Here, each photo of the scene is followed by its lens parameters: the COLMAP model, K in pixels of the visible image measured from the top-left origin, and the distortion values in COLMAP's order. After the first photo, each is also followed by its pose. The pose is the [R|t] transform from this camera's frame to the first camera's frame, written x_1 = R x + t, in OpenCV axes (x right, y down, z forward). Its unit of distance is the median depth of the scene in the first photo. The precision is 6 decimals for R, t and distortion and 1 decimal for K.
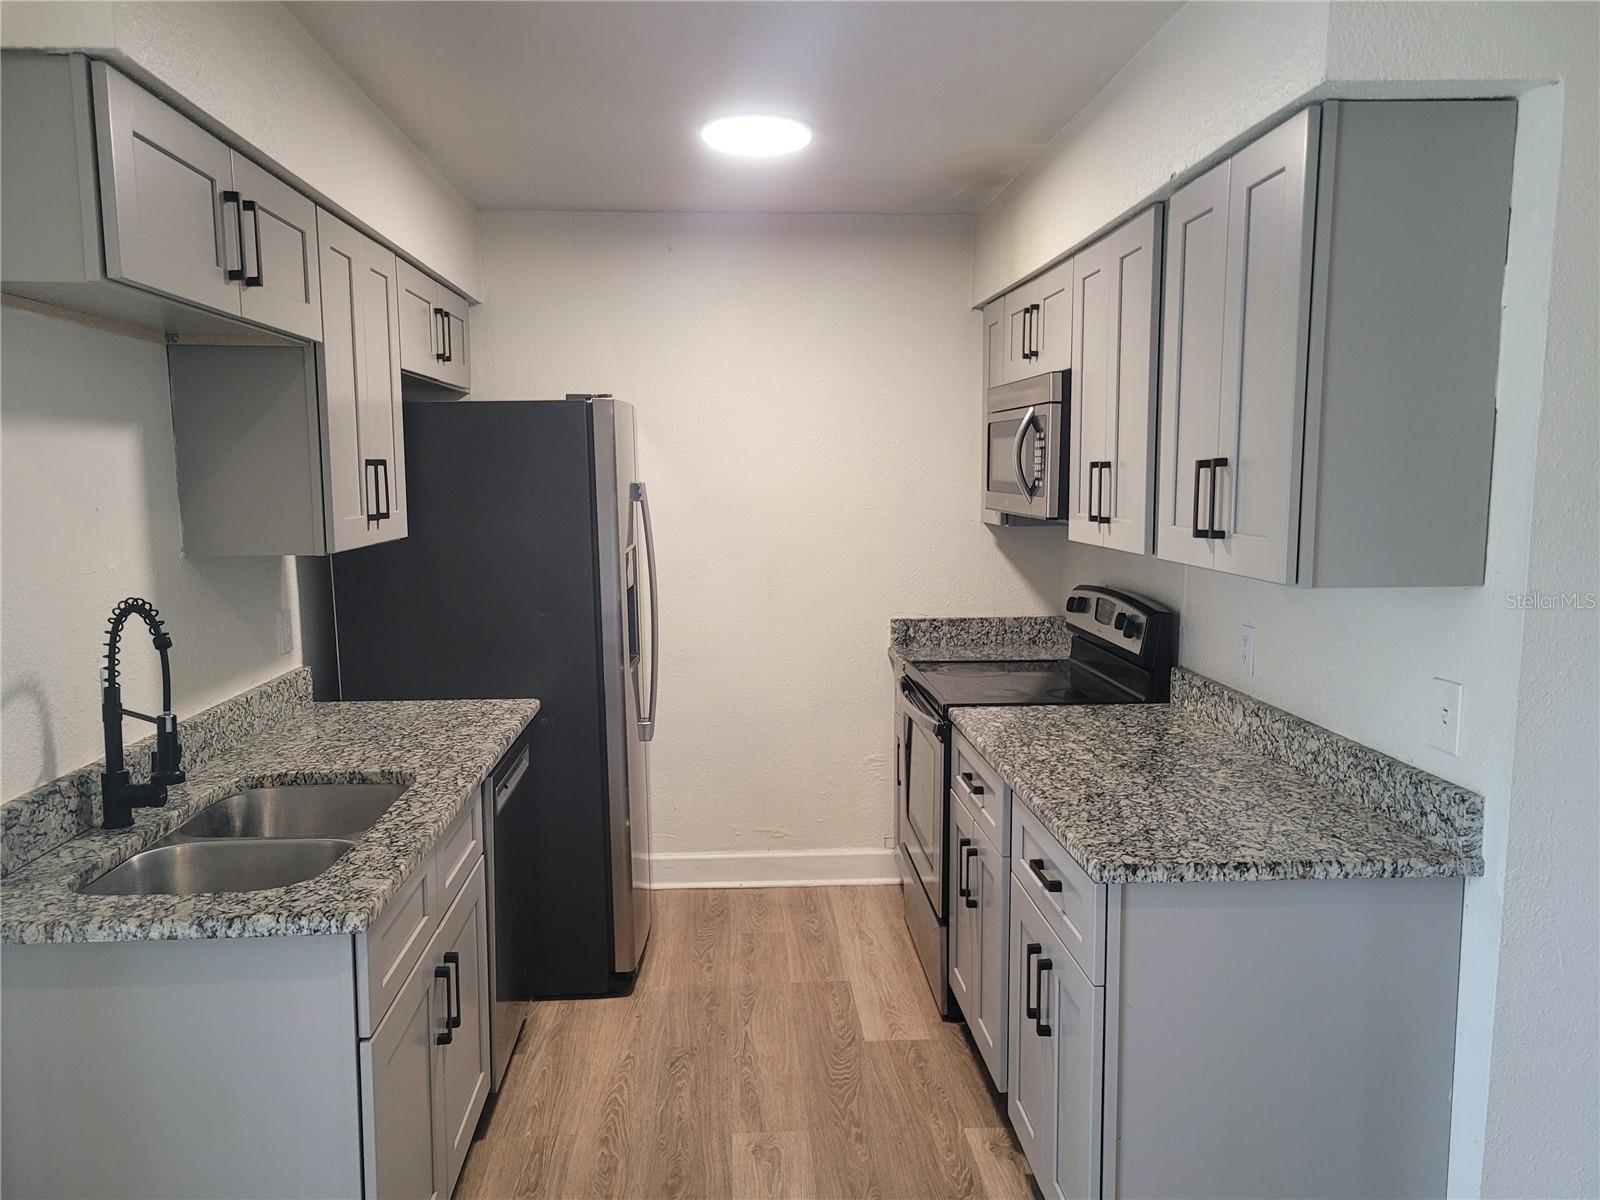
lens RADIAL K [[1199.3, 0, 802.6], [0, 1199.3, 623.9], [0, 0, 1]] dist [0.059081, -0.037863]
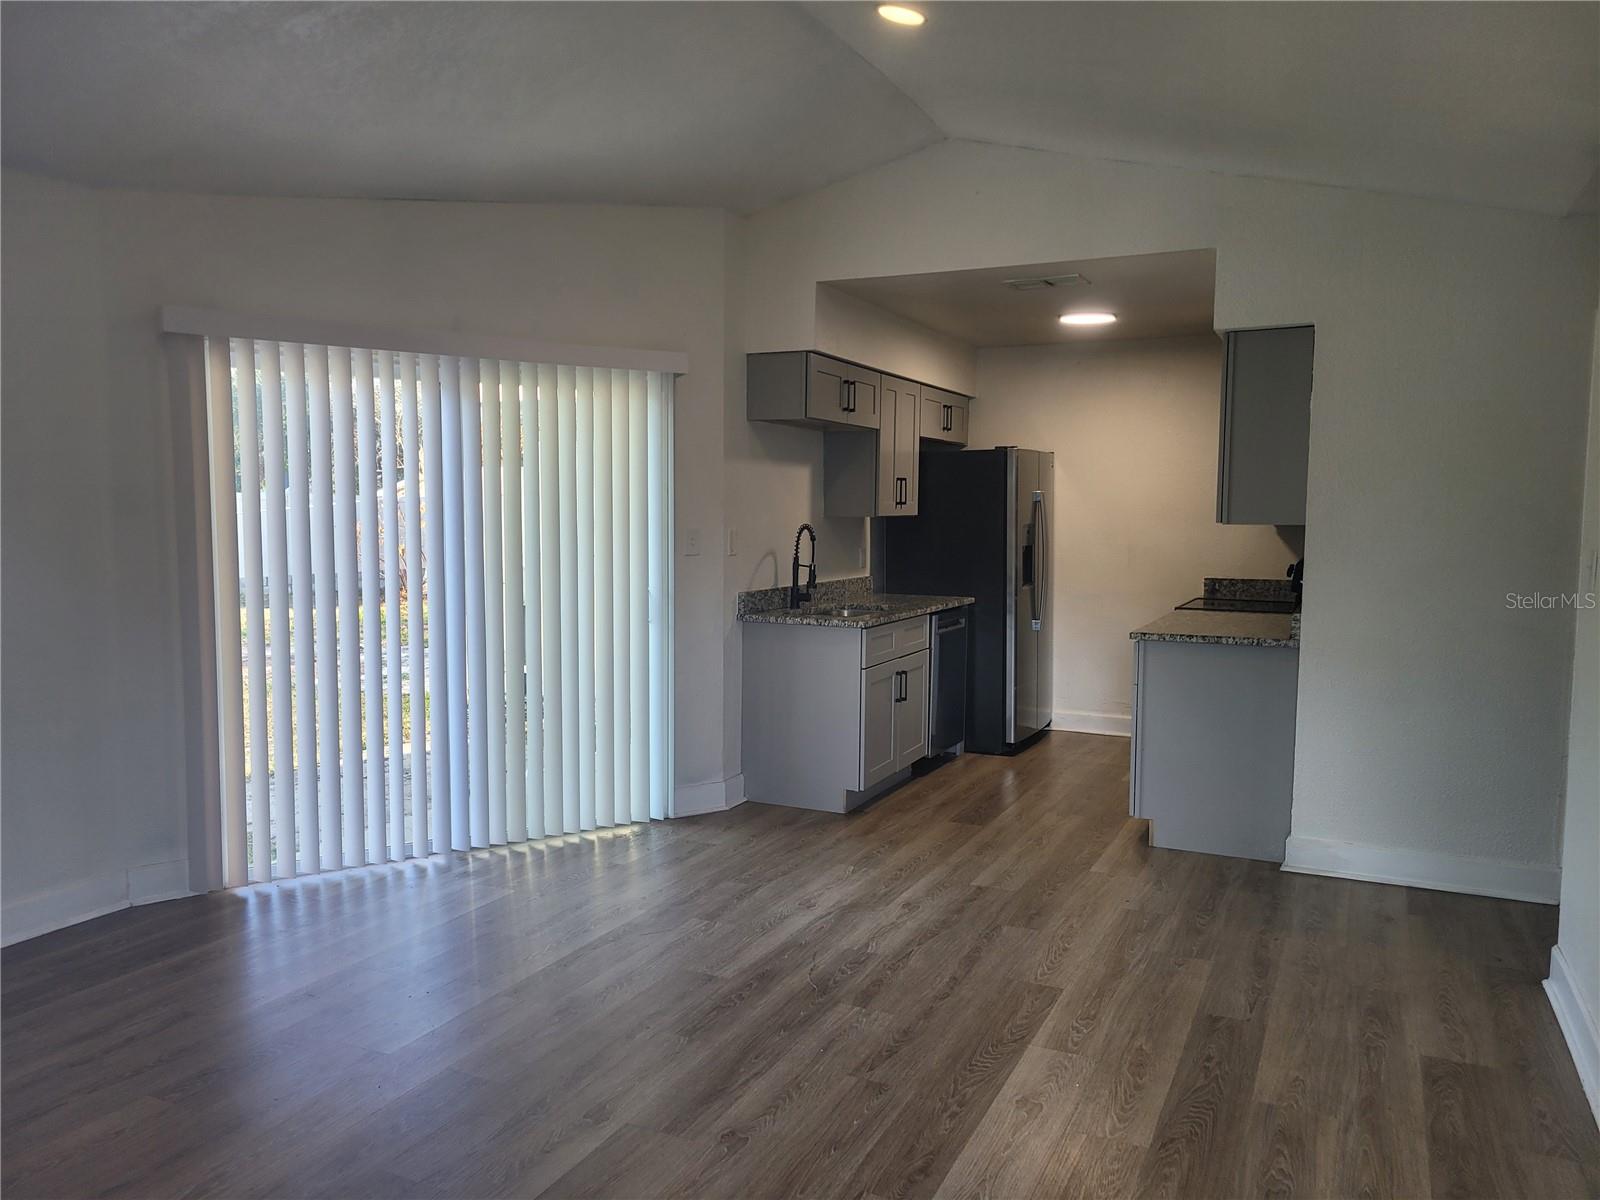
lens RADIAL K [[1199.3, 0, 797.6], [0, 1199.3, 608.2], [0, 0, 1]] dist [0.059081, -0.037863]
pose [[0.874642, 0.050453, -0.482138, 0.594017], [-0.072236, 0.997030, -0.026708, 0.187777], [0.479358, 0.058187, 0.875688, -1.084181]]
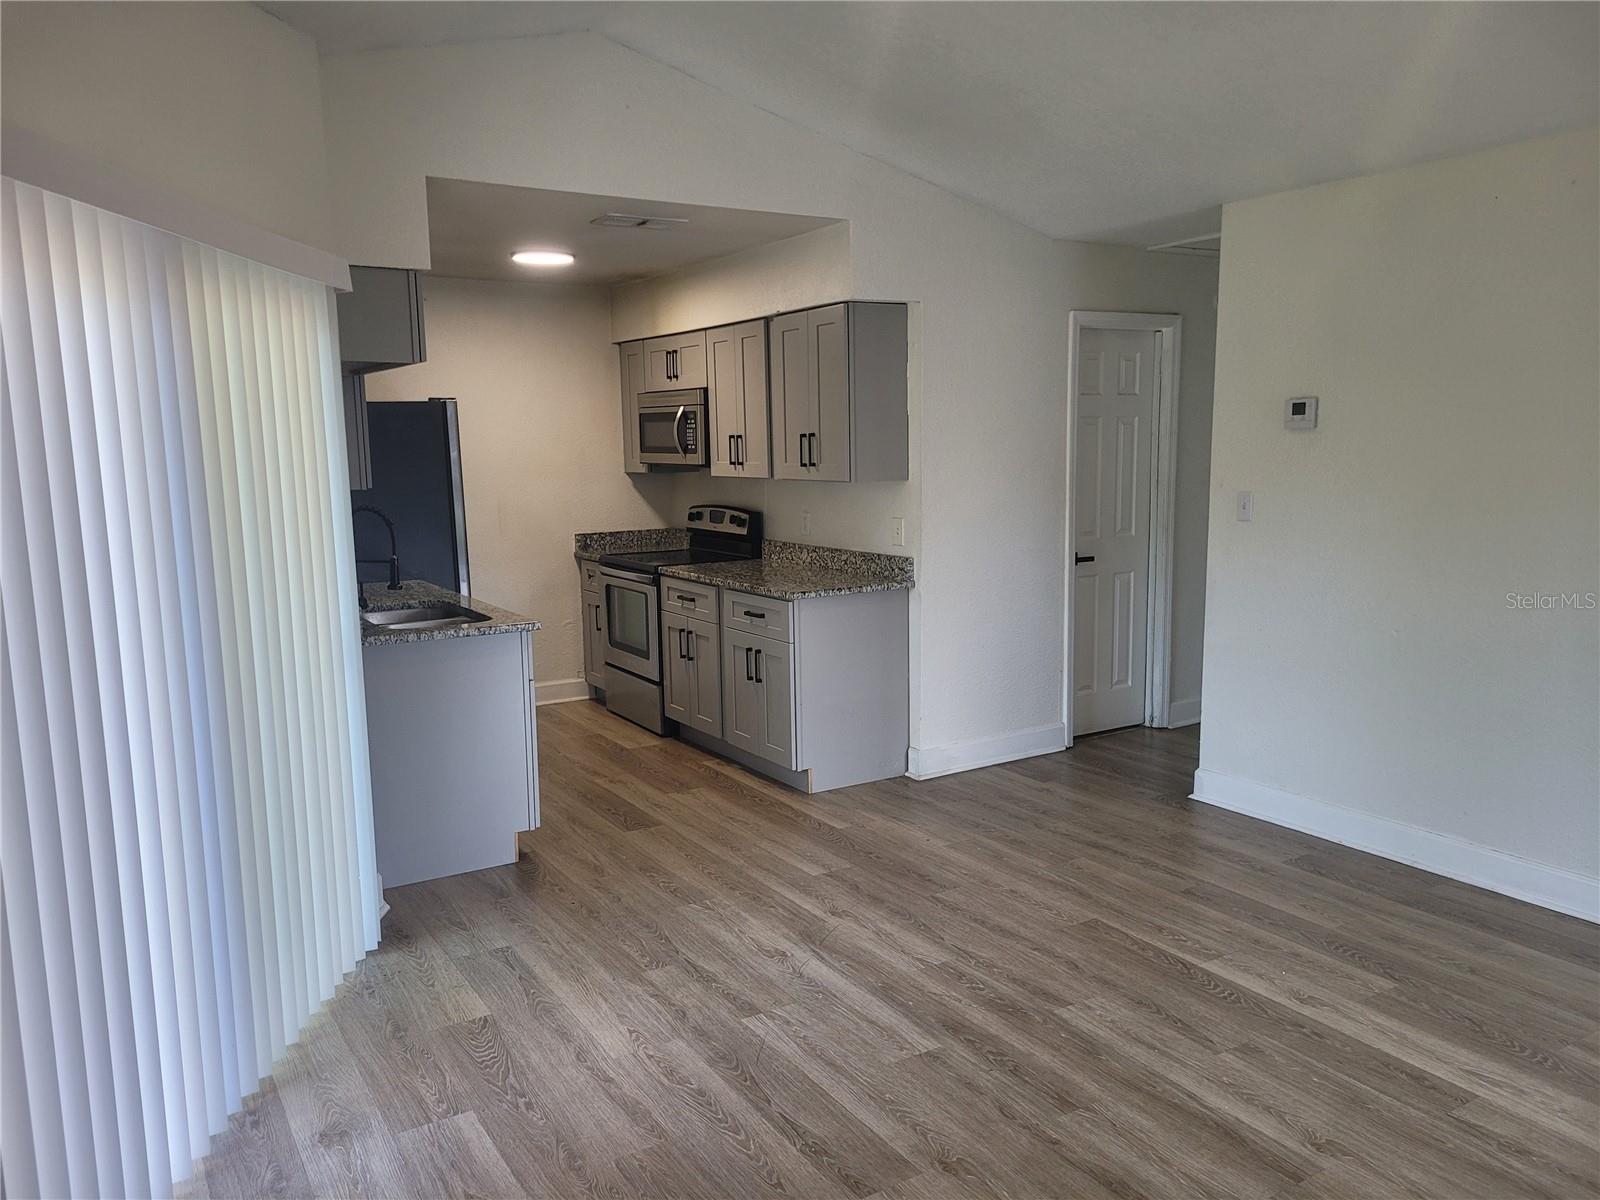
lens RADIAL K [[1199.3, 0, 806.8], [0, 1199.3, 613.8], [0, 0, 1]] dist [0.059081, -0.037863]
pose [[0.880525, -0.078790, 0.467406, -0.646075], [0.073084, 0.996864, 0.030360, 0.118974], [-0.468333, 0.007427, 0.883521, -0.888470]]
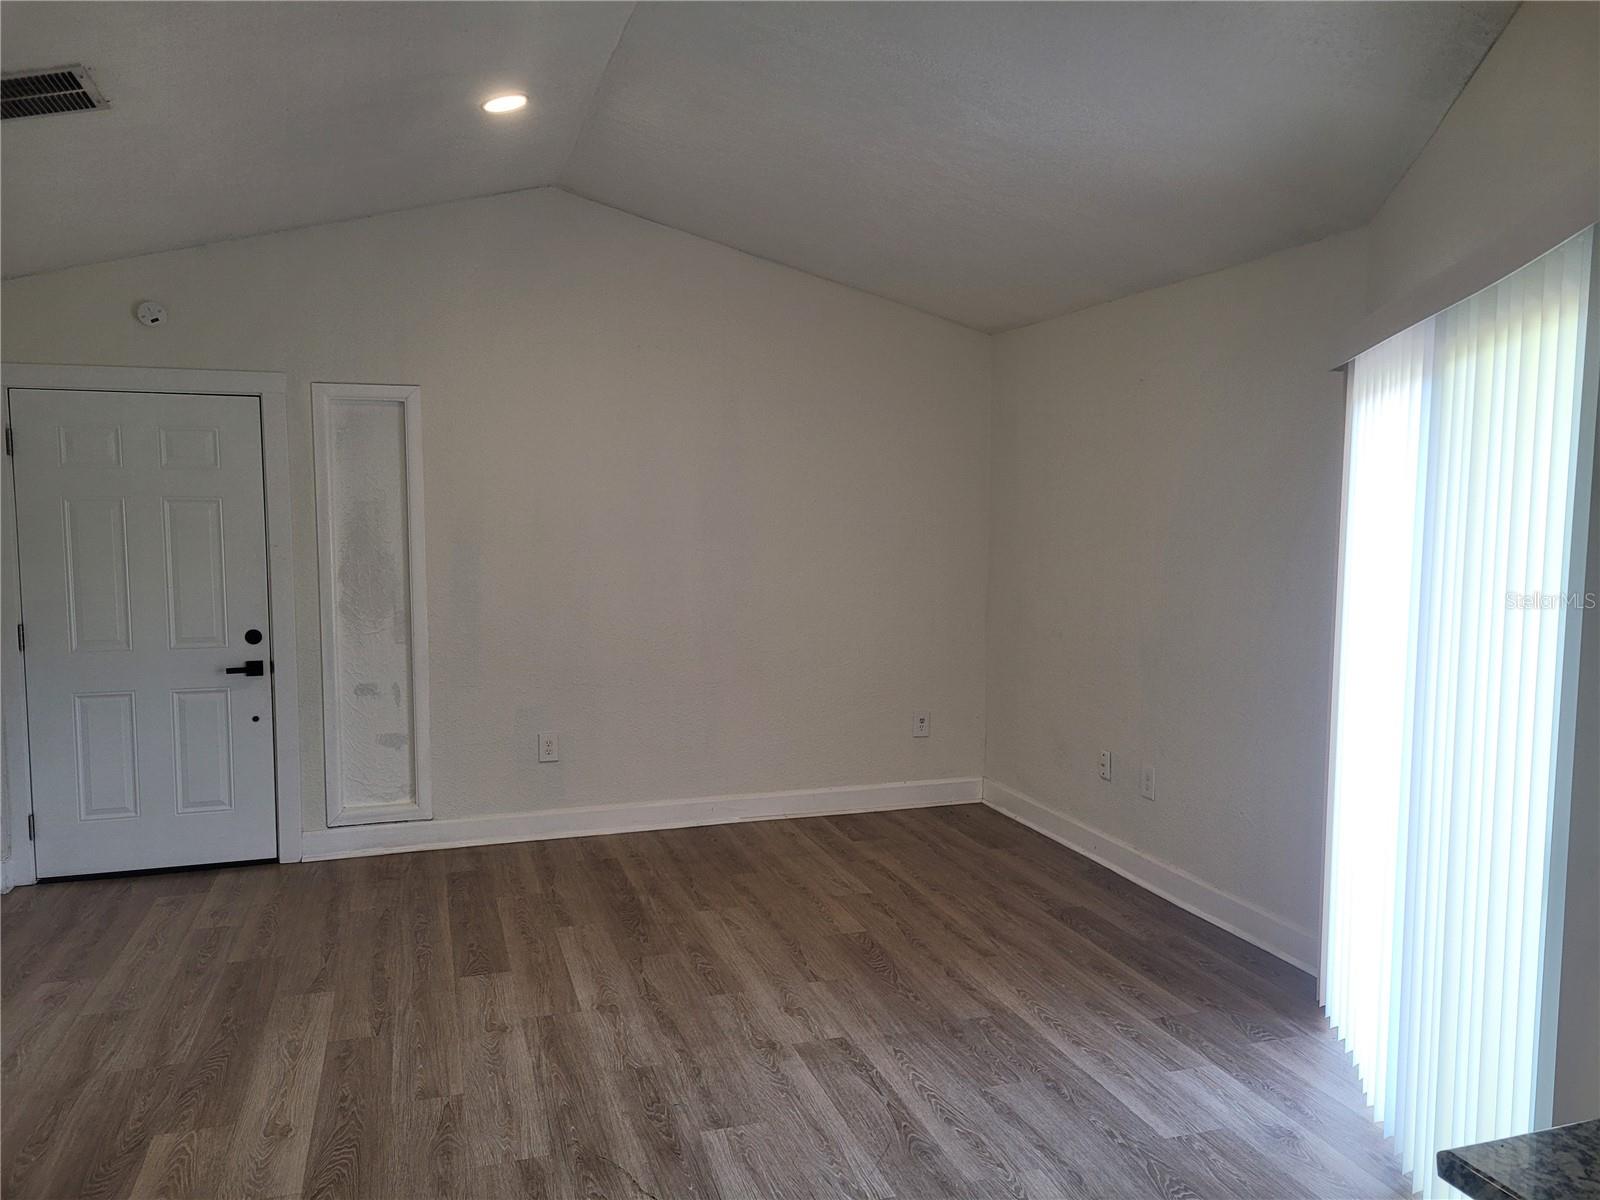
lens RADIAL K [[1199.3, 0, 802.9], [0, 1199.3, 590.8], [0, 0, 1]] dist [0.059081, -0.037863]
pose [[-0.968679, 0.016579, -0.247762, 0.106570], [-0.032207, 0.980952, 0.191564, -0.126757], [0.246218, 0.193544, -0.949693, 0.960157]]
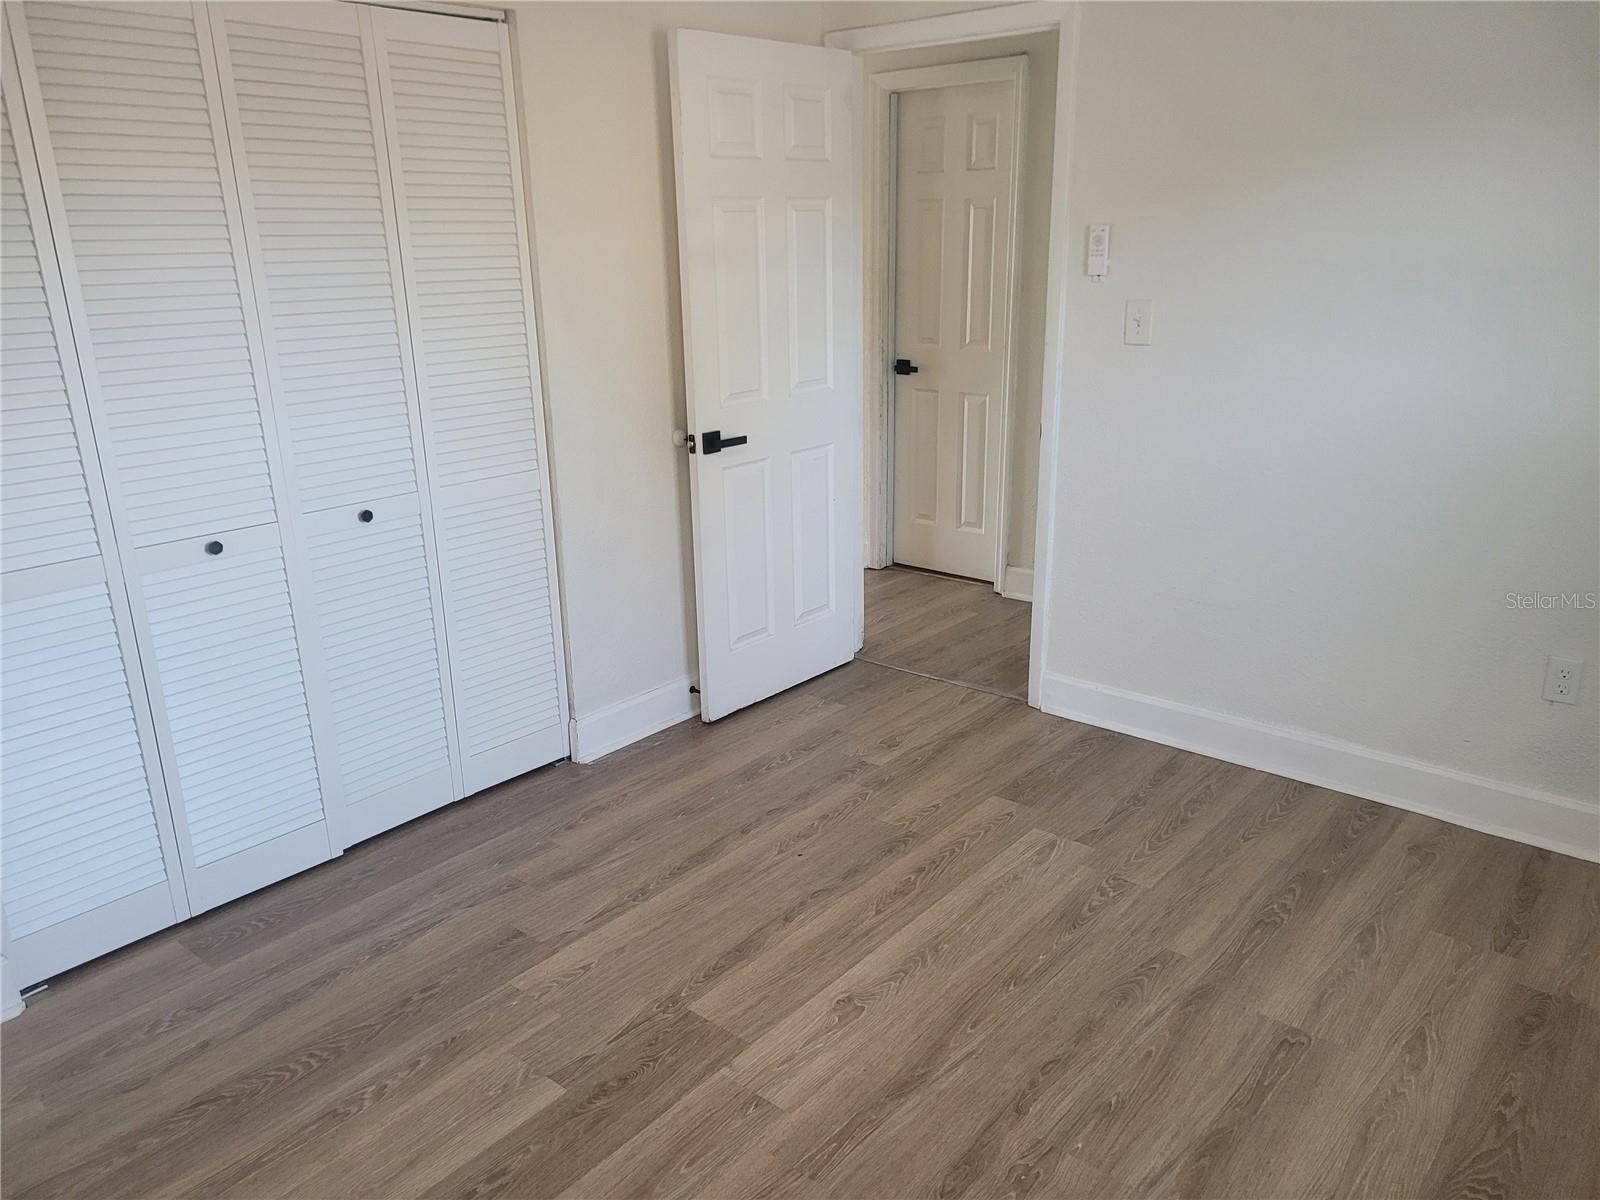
lens RADIAL K [[1199.3, 0, 802.6], [0, 1199.3, 596.3], [0, 0, 1]] dist [0.059081, -0.037863]
pose [[0.722372, 0.199471, -0.662110, 1.953180], [-0.076316, 0.974640, 0.210363, 0.087370], [0.687280, -0.101431, 0.719276, -0.746070]]
